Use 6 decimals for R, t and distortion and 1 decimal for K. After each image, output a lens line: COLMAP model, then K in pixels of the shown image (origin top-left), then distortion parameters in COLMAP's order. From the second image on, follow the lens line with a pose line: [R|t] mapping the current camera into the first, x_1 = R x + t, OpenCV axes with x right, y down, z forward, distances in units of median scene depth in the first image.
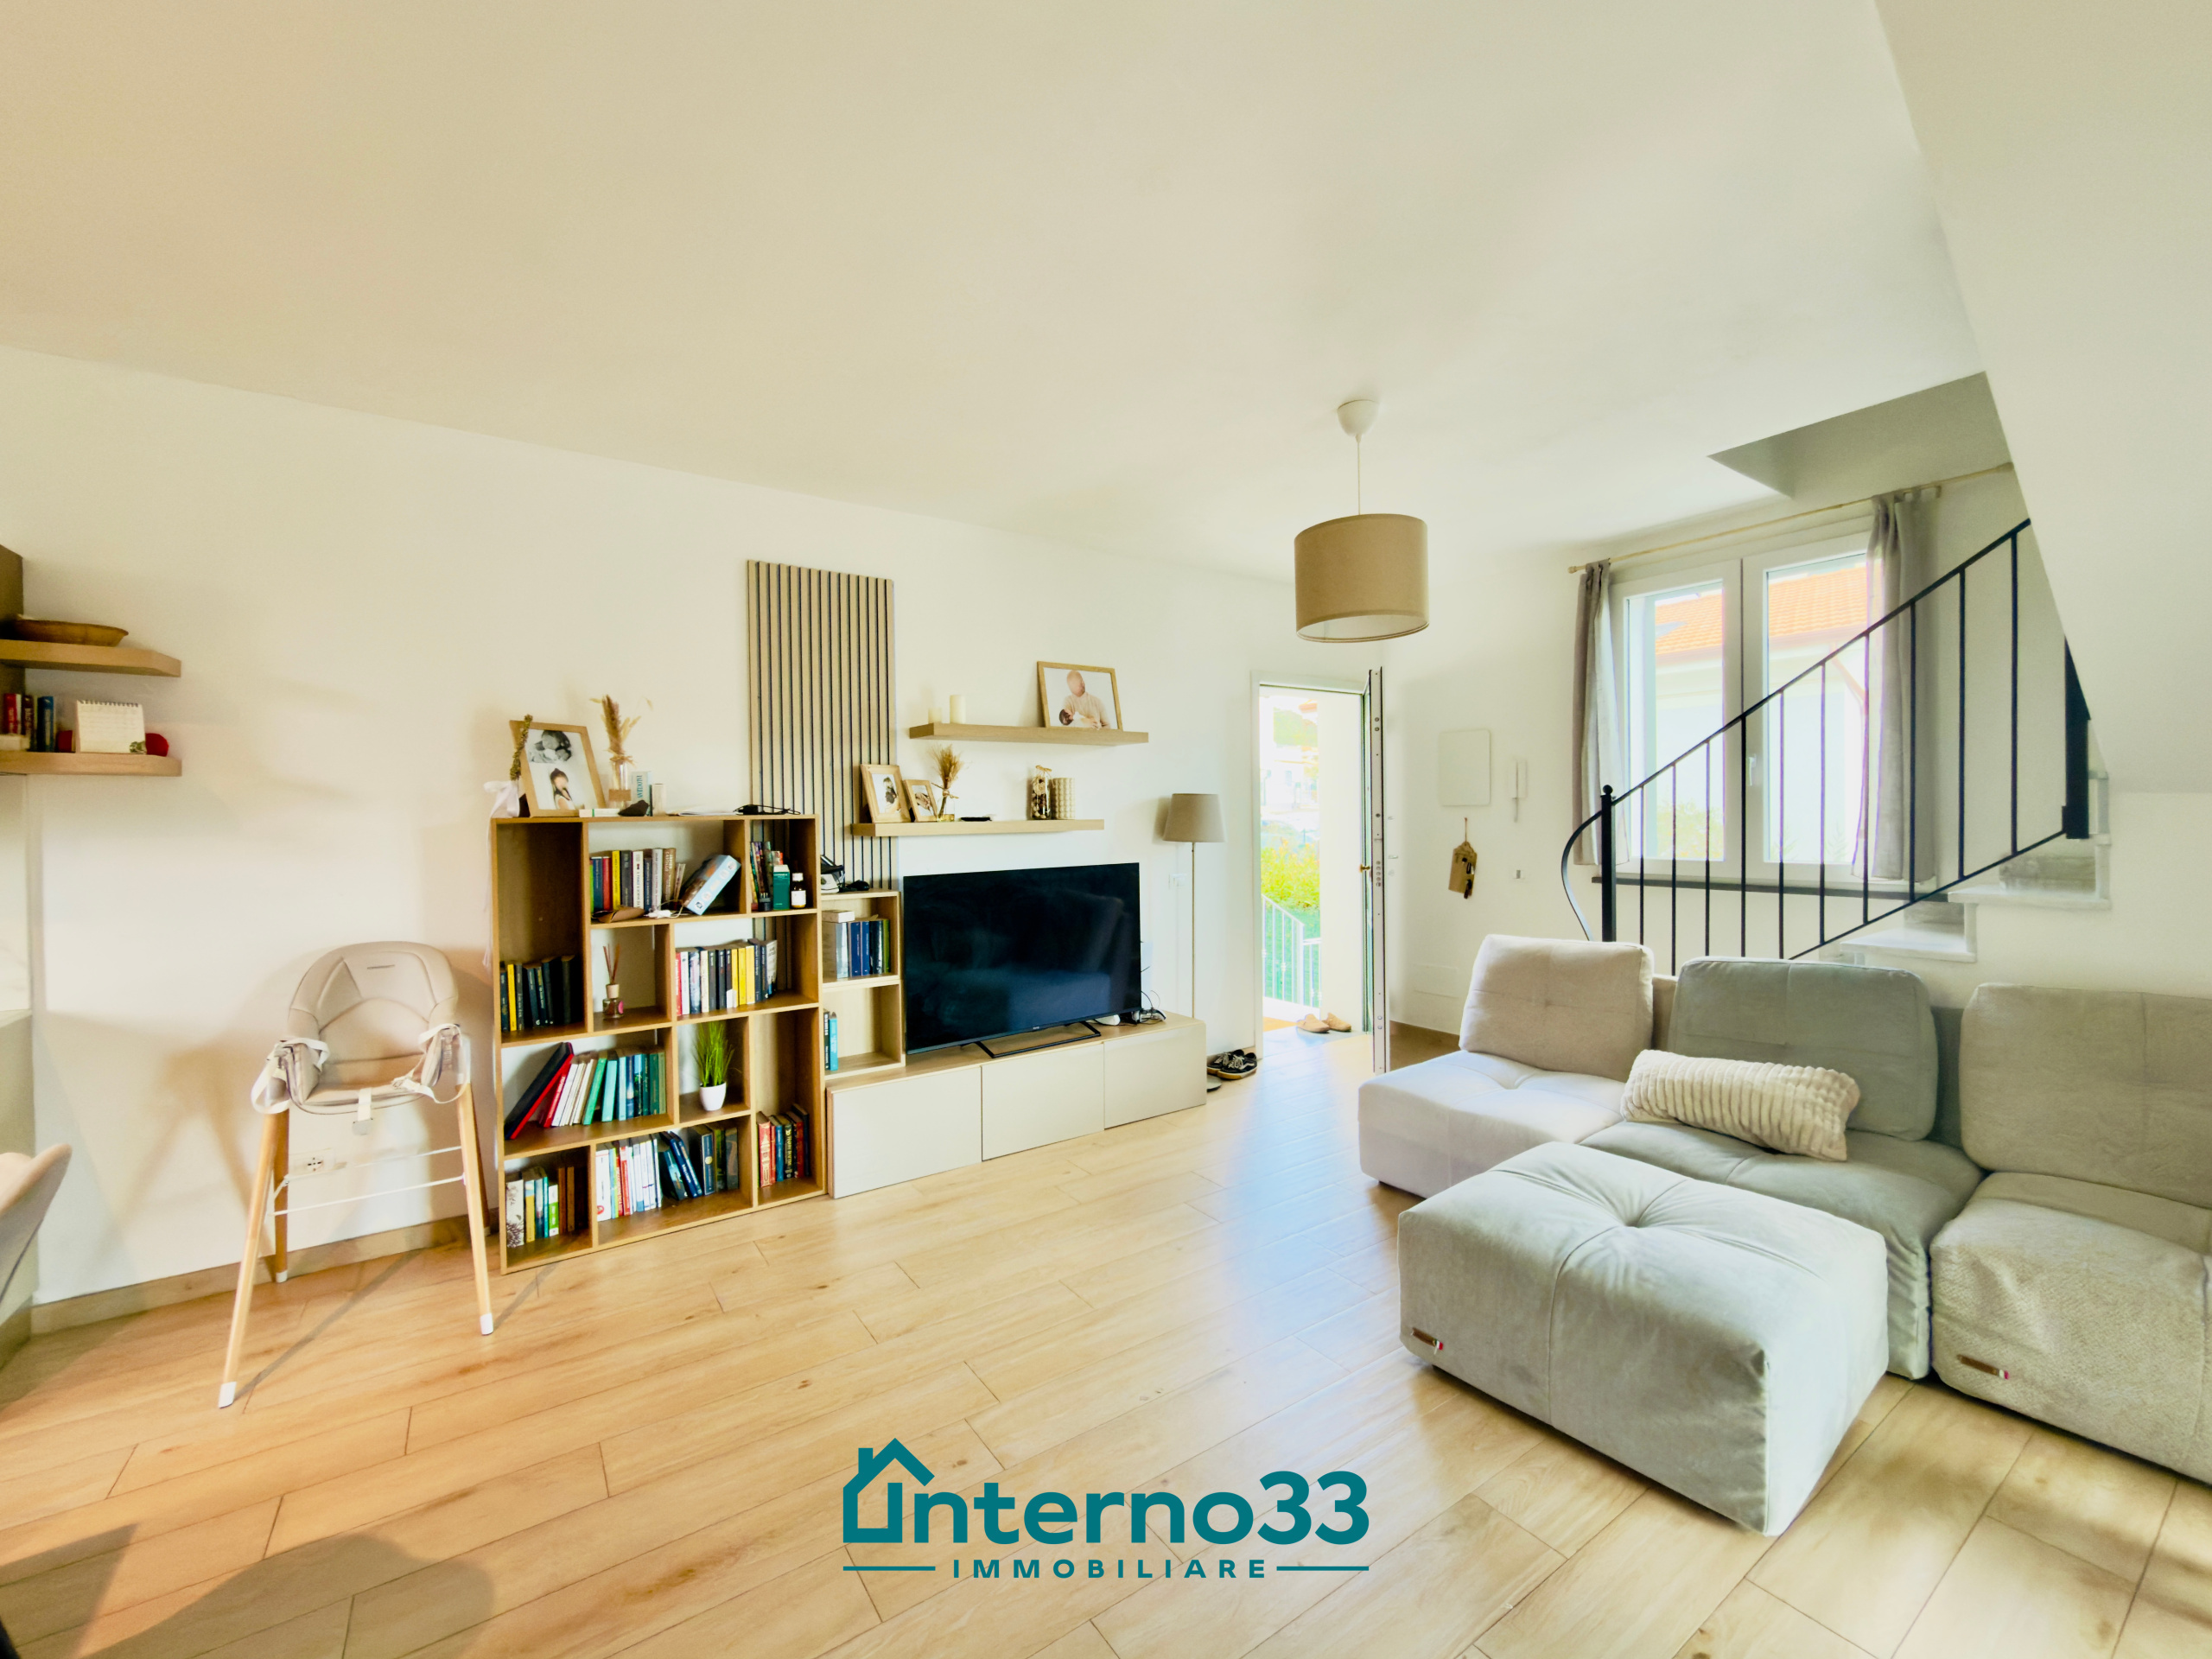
lens RADIAL K [[902.6, 0, 1108.8], [0, 902.6, 821.9], [0, 0, 1]] dist [-0.001650, -0.000041]
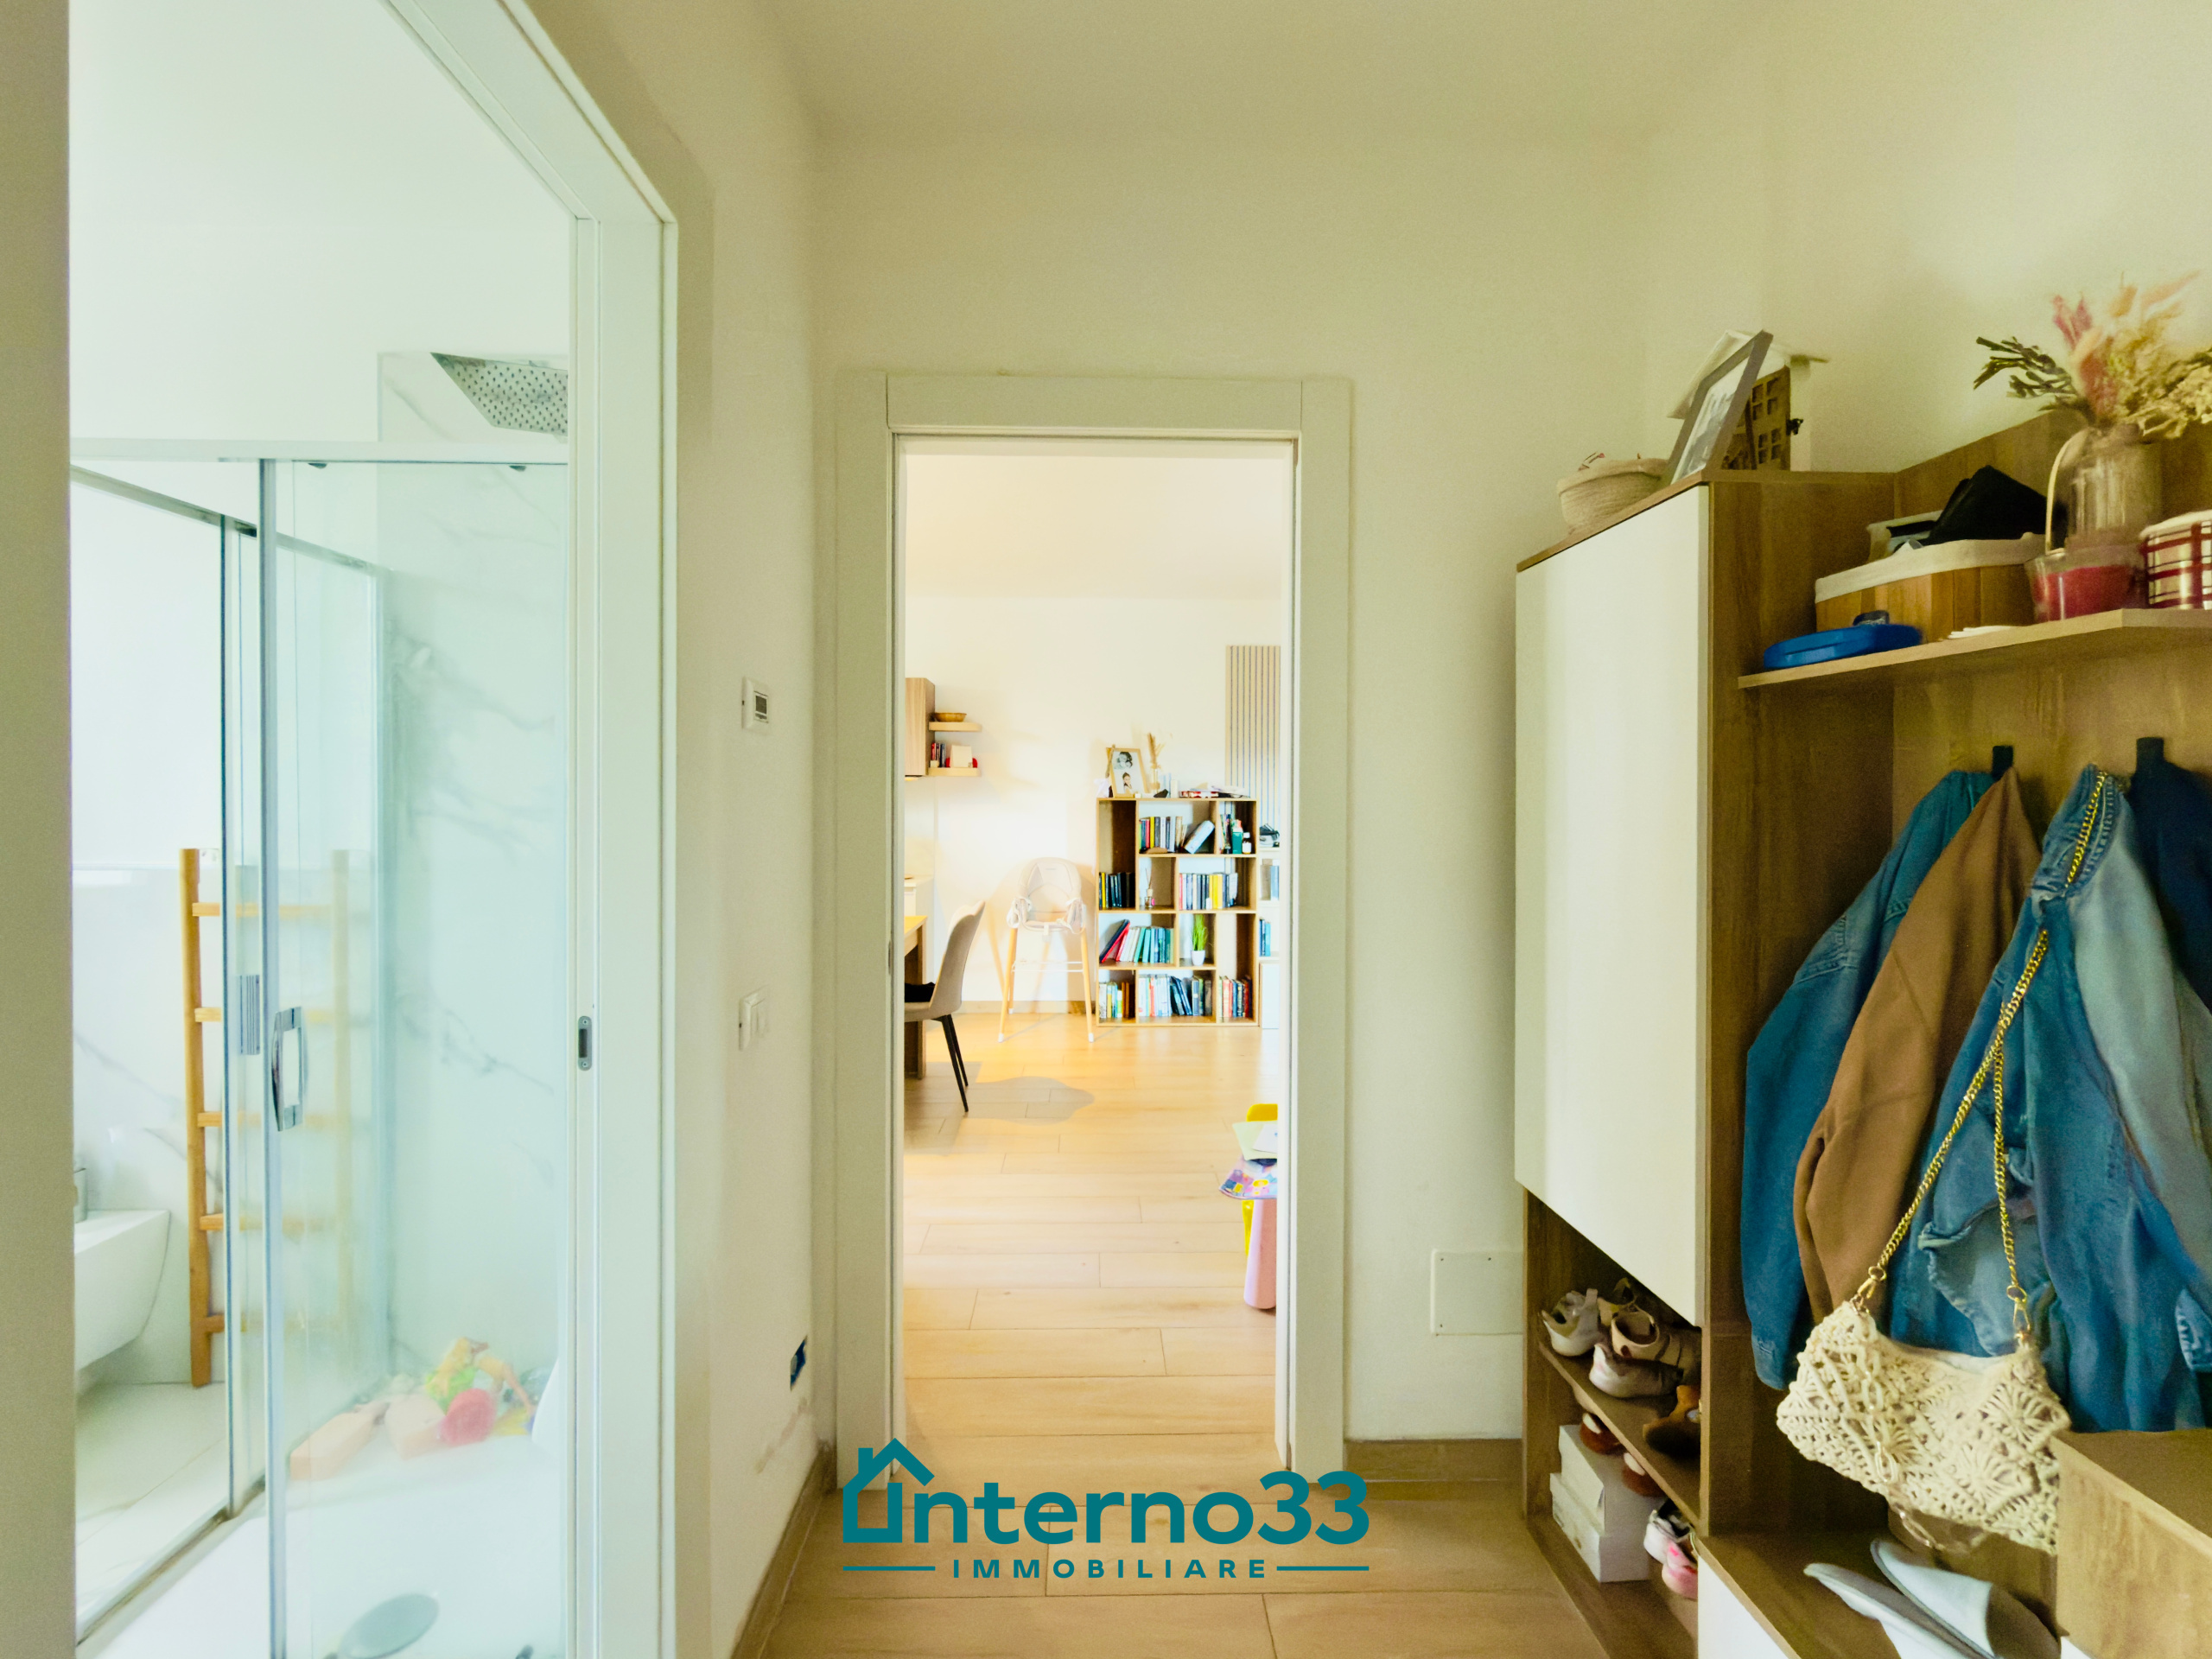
lens RADIAL K [[885.0, 0, 1102.4], [0, 885.0, 830.9], [0, 0, 1]] dist [-0.000894, -0.000094]
pose [[0.835631, 0.022950, -0.548811, 0.357792], [-0.019414, 0.999737, 0.012247, 0.041195], [0.548947, 0.000420, 0.835857, -0.561449]]
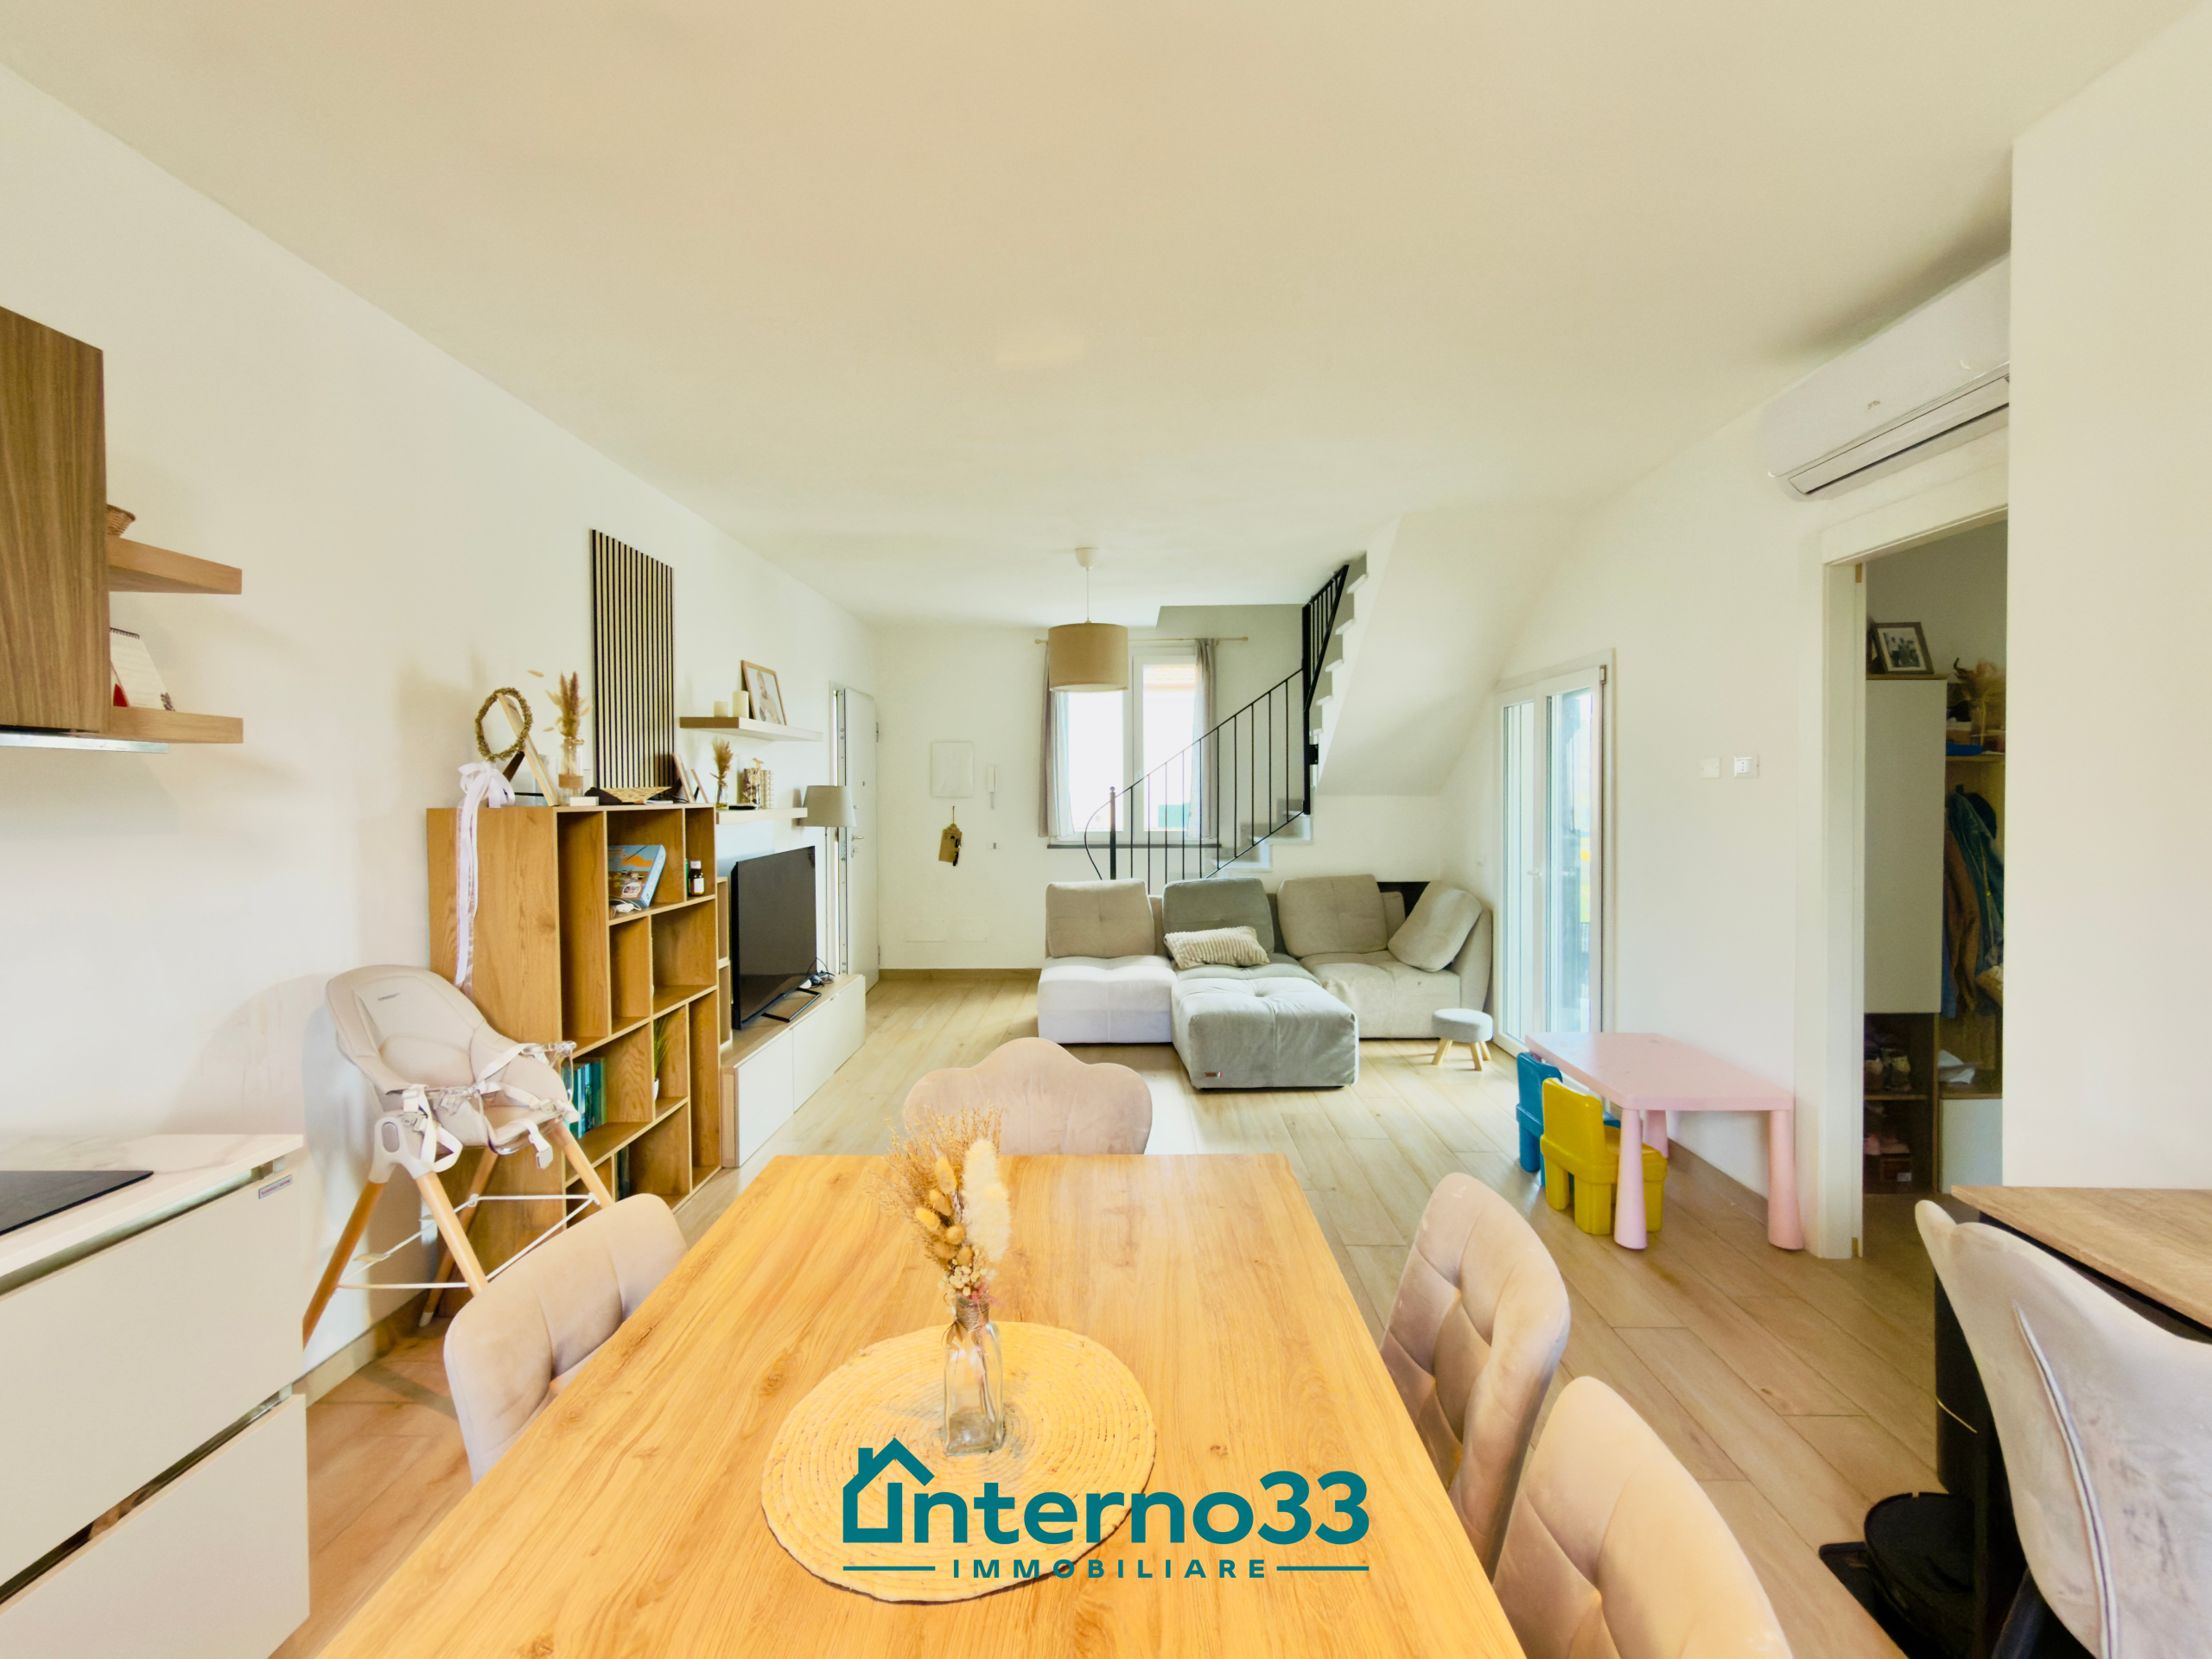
lens RADIAL K [[902.6, 0, 1109.0], [0, 902.6, 808.6], [0, 0, 1]] dist [-0.001650, -0.000041]
pose [[0.582148, -0.002850, 0.813078, -0.950760], [0.005155, 0.999987, -0.000186, 0.000597], [-0.813067, 0.004300, 0.582155, 0.034708]]
